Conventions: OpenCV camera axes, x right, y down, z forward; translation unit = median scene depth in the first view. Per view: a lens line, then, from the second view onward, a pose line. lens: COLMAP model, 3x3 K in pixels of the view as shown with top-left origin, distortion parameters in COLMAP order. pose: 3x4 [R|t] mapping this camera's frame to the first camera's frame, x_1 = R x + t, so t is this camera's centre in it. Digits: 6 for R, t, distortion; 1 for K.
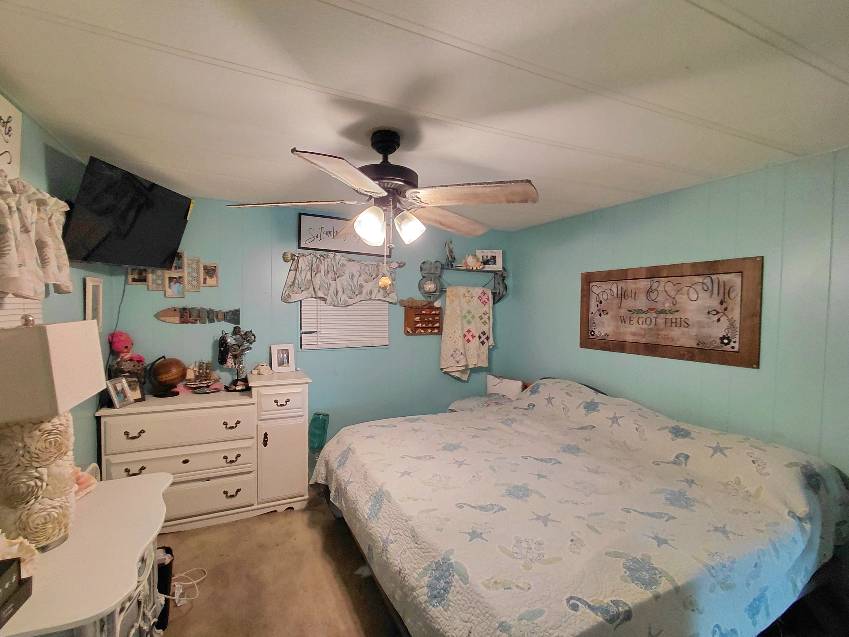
lens RADIAL K [[391.8, 0, 432.8], [0, 391.8, 322.6], [0, 0, 1]] dist [0.008172, -0.002914]
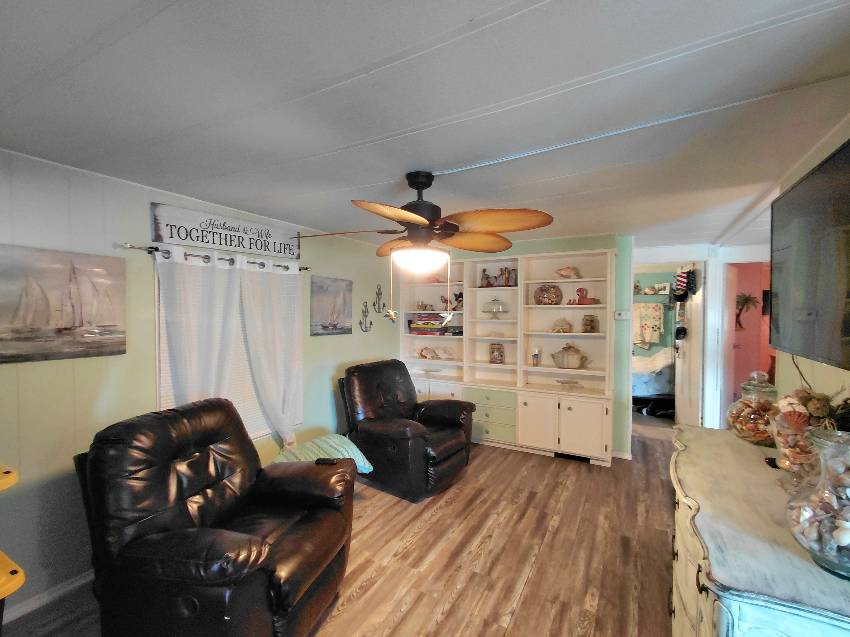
lens RADIAL K [[392.3, 0, 414.6], [0, 392.3, 318.8], [0, 0, 1]] dist [0.008172, -0.002914]
pose [[0.575864, -0.002125, -0.817543, 1.533132], [-0.021836, 0.999600, -0.017979, 0.077948], [0.817254, 0.028205, 0.575587, -1.662168]]
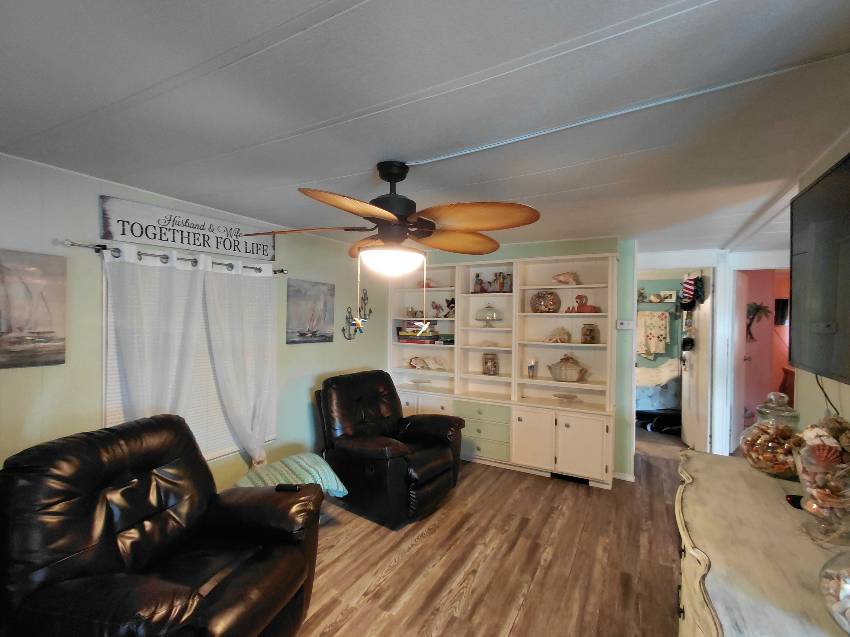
lens RADIAL K [[392.3, 0, 420.7], [0, 392.3, 318.5], [0, 0, 1]] dist [0.008172, -0.002914]
pose [[0.575400, -0.008040, -0.817833, 1.490046], [-0.032010, 0.998964, -0.032341, 0.066235], [0.817246, 0.044788, 0.574546, -1.551211]]
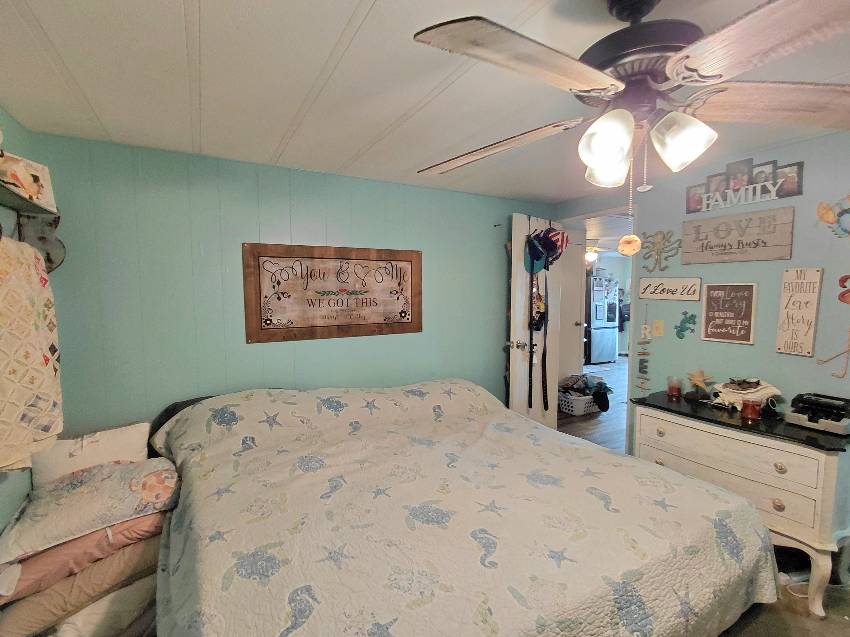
lens RADIAL K [[392.3, 0, 406.3], [0, 392.3, 330.1], [0, 0, 1]] dist [0.008172, -0.002914]
pose [[-0.022507, -0.112065, 0.993446, -0.457270], [0.045308, 0.992562, 0.112992, -0.040256], [-0.998719, 0.047554, -0.017262, 0.872910]]
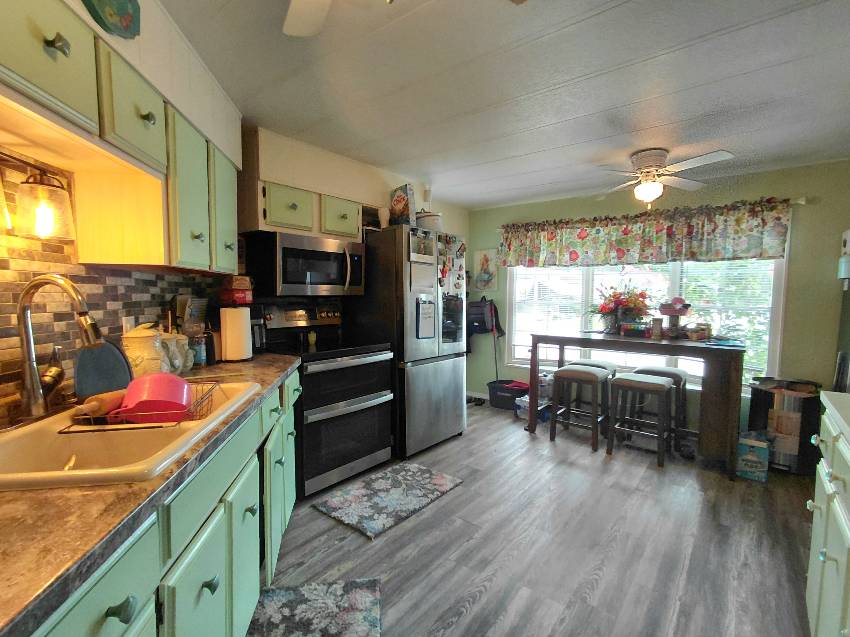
lens RADIAL K [[392.3, 0, 423.2], [0, 392.3, 318.4], [0, 0, 1]] dist [0.008172, -0.002914]
pose [[-0.427265, -0.079596, 0.900616, 1.456601], [0.014974, 0.995358, 0.095073, 0.117054], [-0.904003, 0.054107, -0.424089, -0.156748]]
